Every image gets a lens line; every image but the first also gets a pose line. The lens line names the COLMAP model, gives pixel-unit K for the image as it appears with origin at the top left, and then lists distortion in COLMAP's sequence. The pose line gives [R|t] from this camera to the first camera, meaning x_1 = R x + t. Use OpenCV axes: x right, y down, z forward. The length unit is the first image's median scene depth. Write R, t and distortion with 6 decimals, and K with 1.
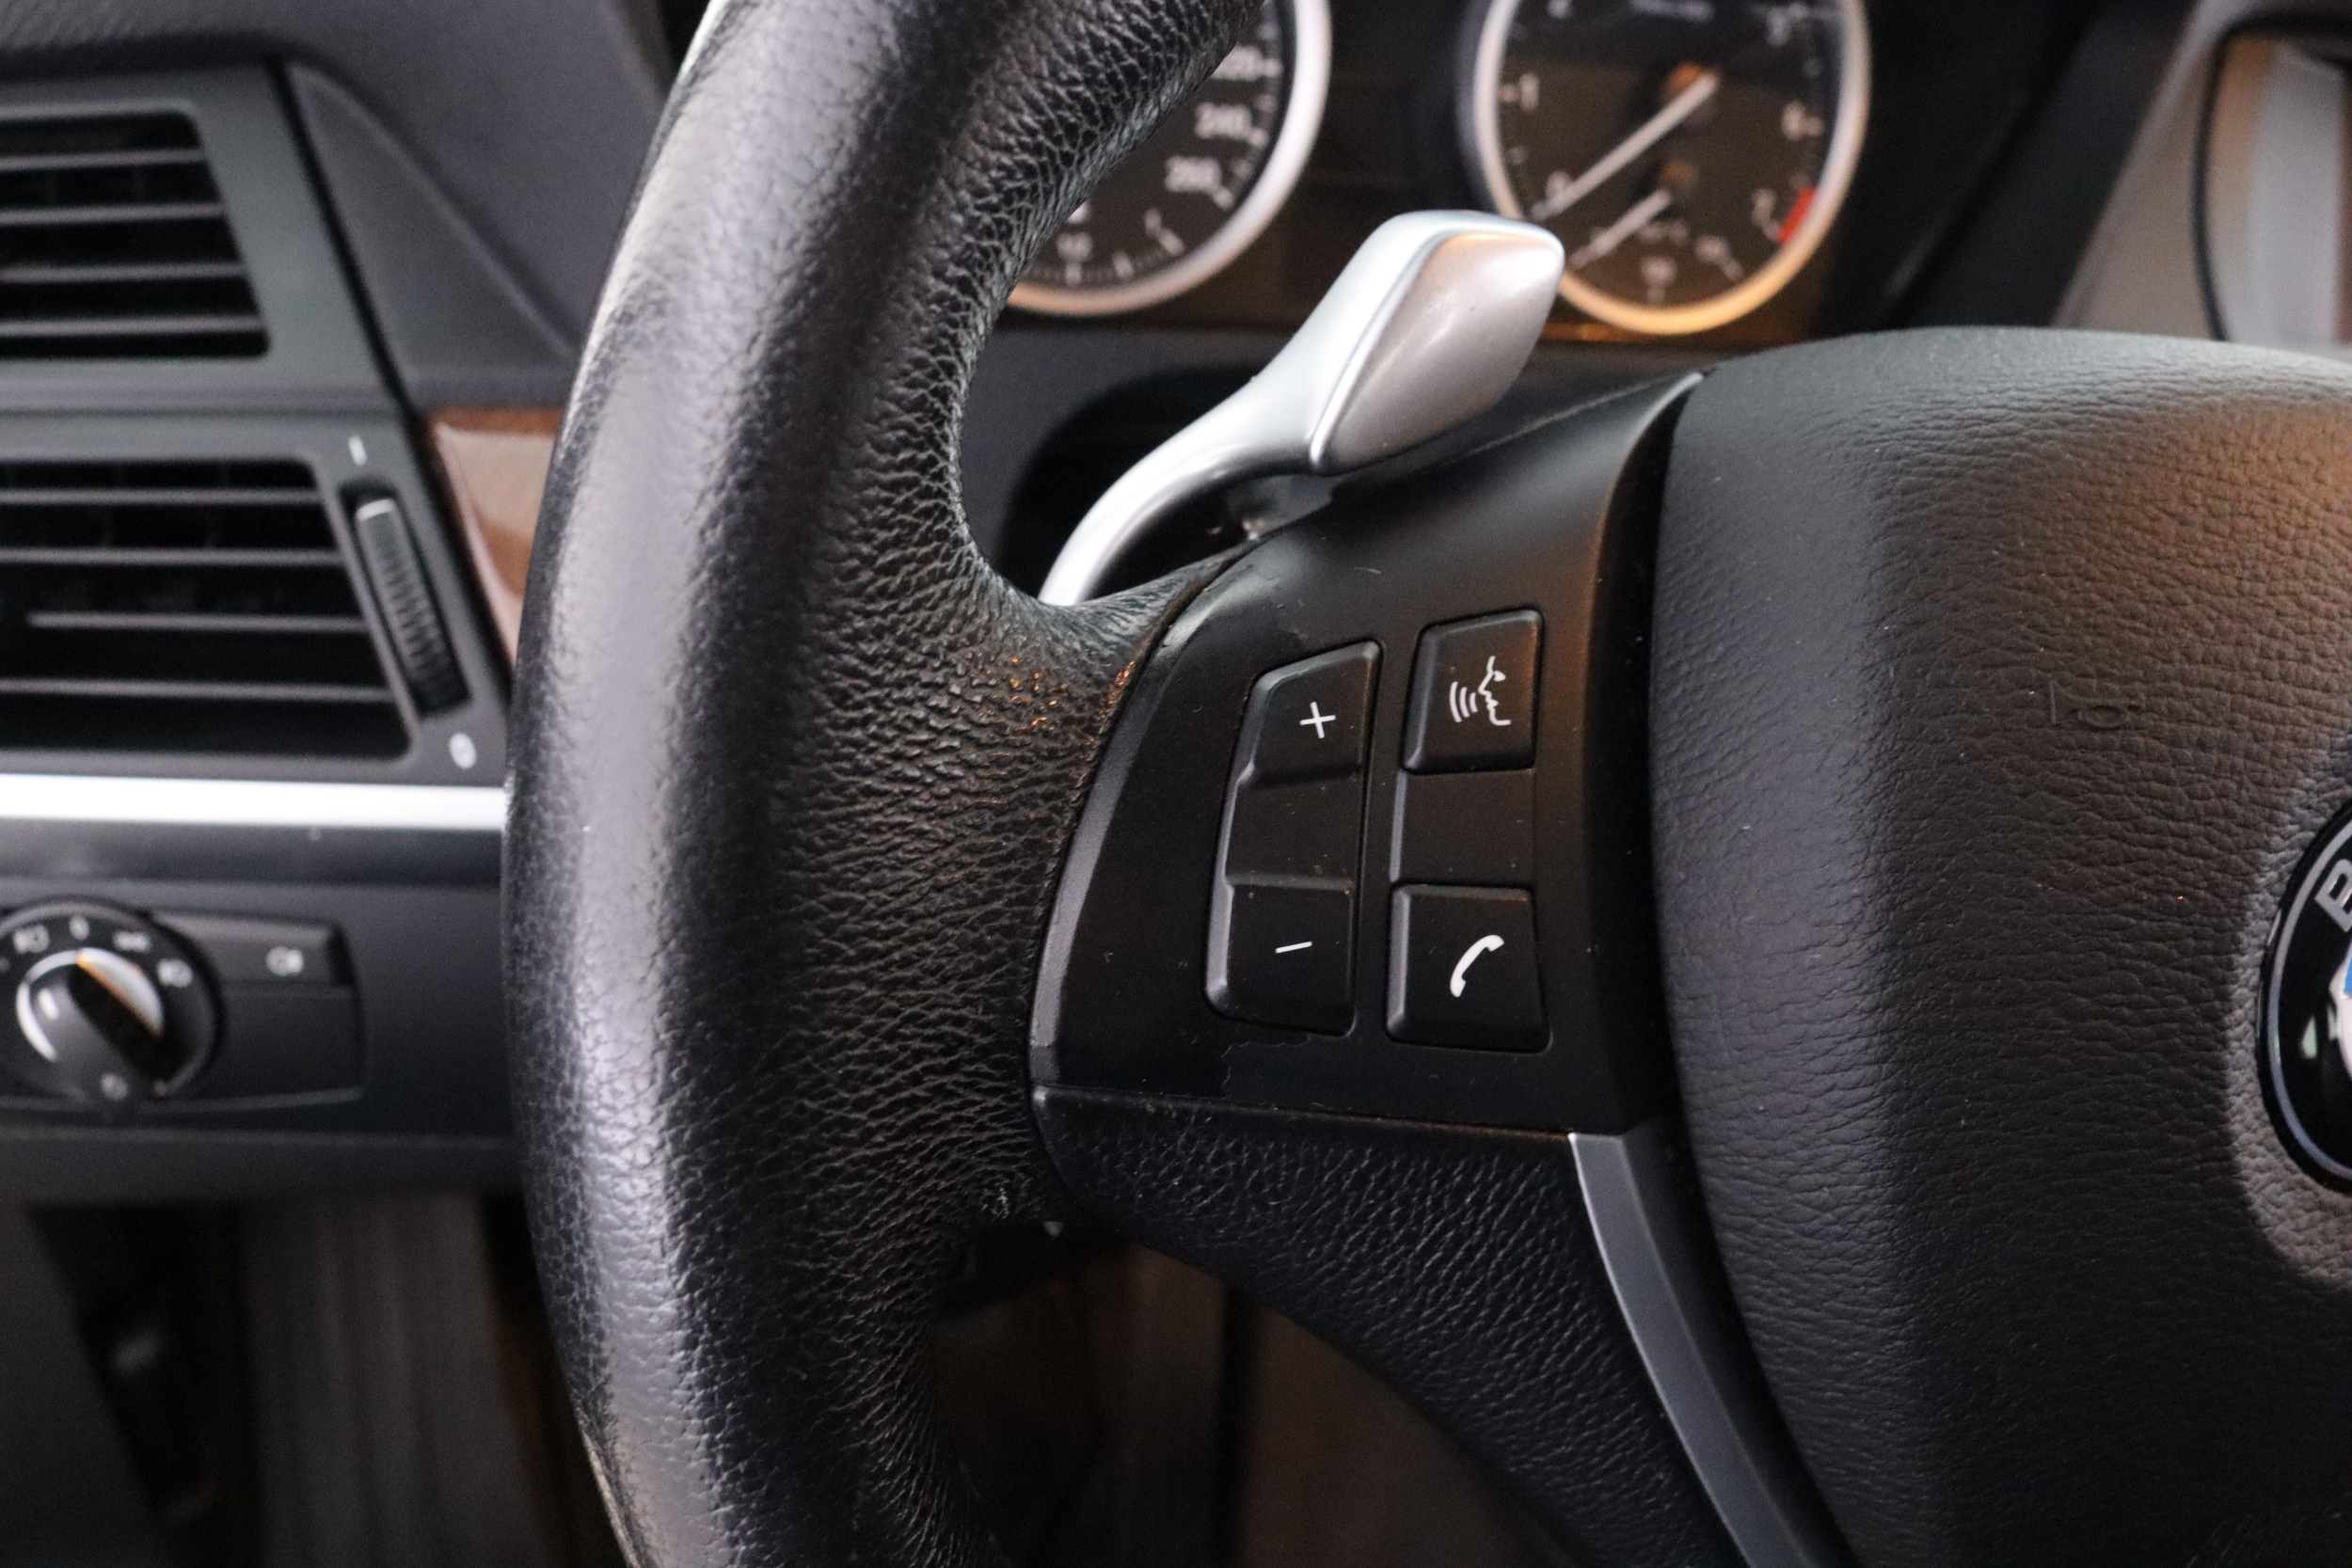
lens RADIAL K [[1909.5, 0, 1134.8], [0, 1909.5, 823.7], [0, 0, 1]] dist [-0.162773, 0.113403]
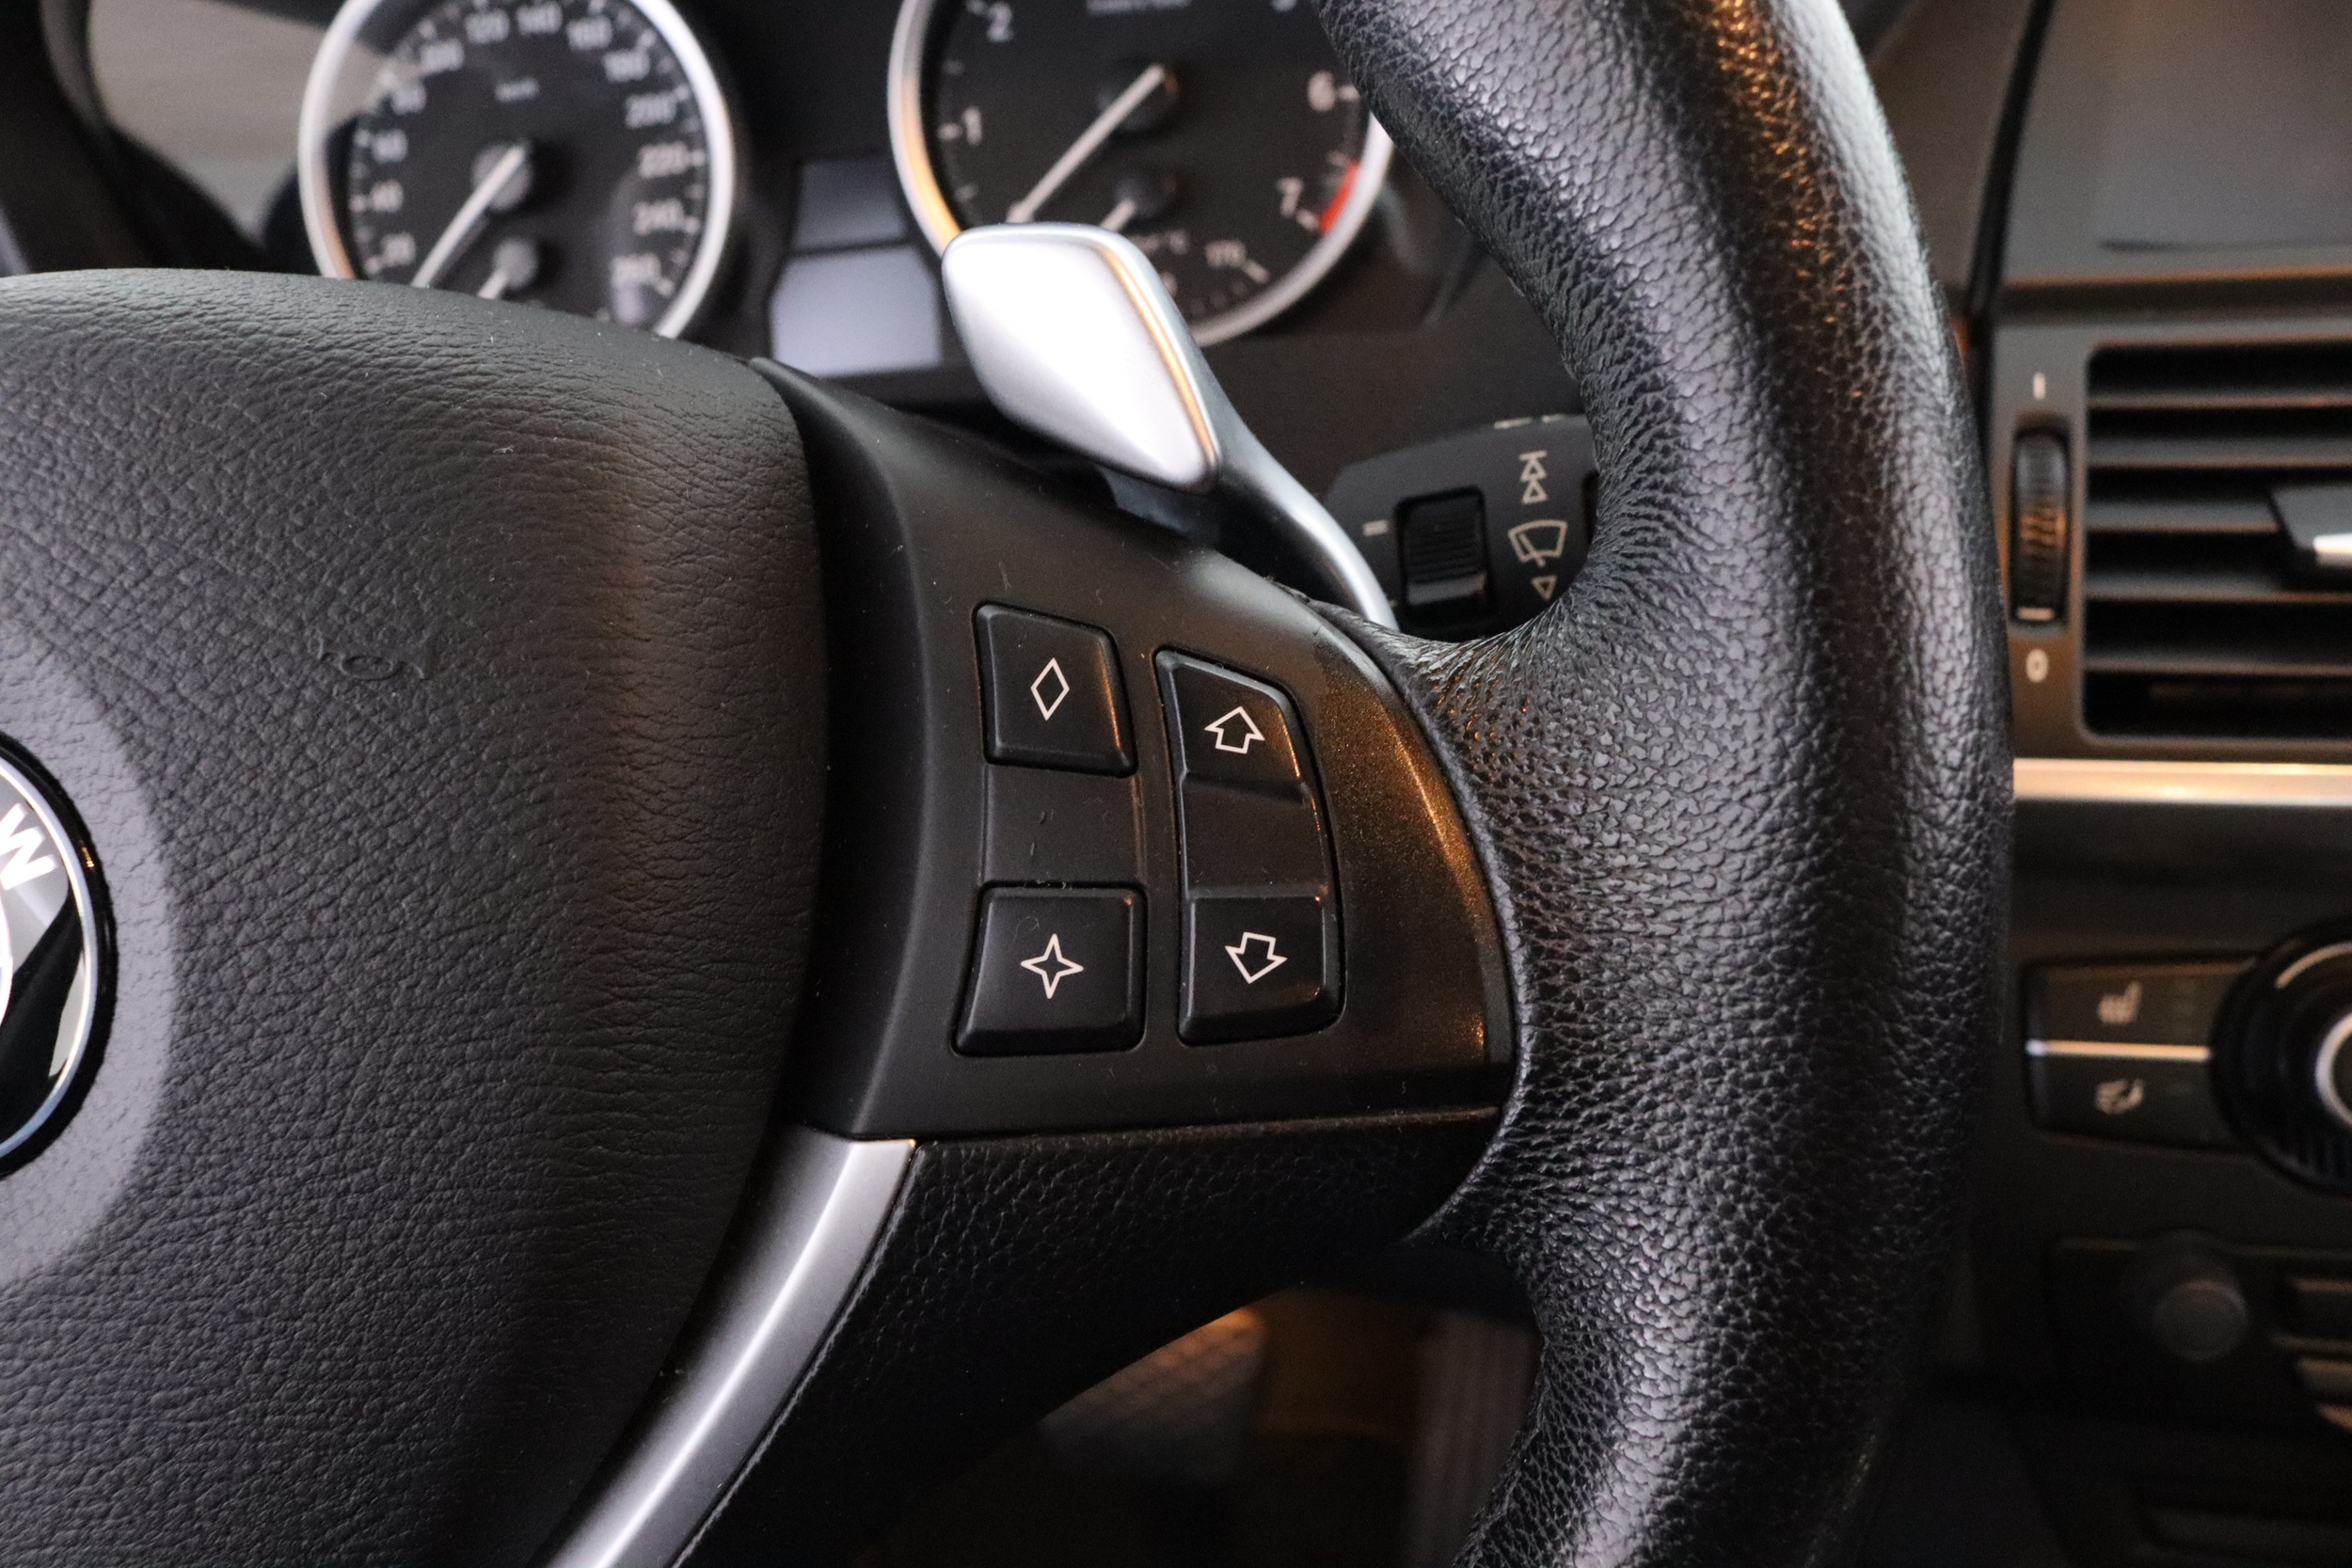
lens RADIAL K [[1909.5, 0, 1134.8], [0, 1909.5, 823.7], [0, 0, 1]] dist [-0.162773, 0.113403]
pose [[0.851027, 0.006785, -0.525079, 0.946883], [-0.053186, 0.995888, -0.073333, 0.035505], [0.522422, 0.090335, 0.847888, 0.311396]]
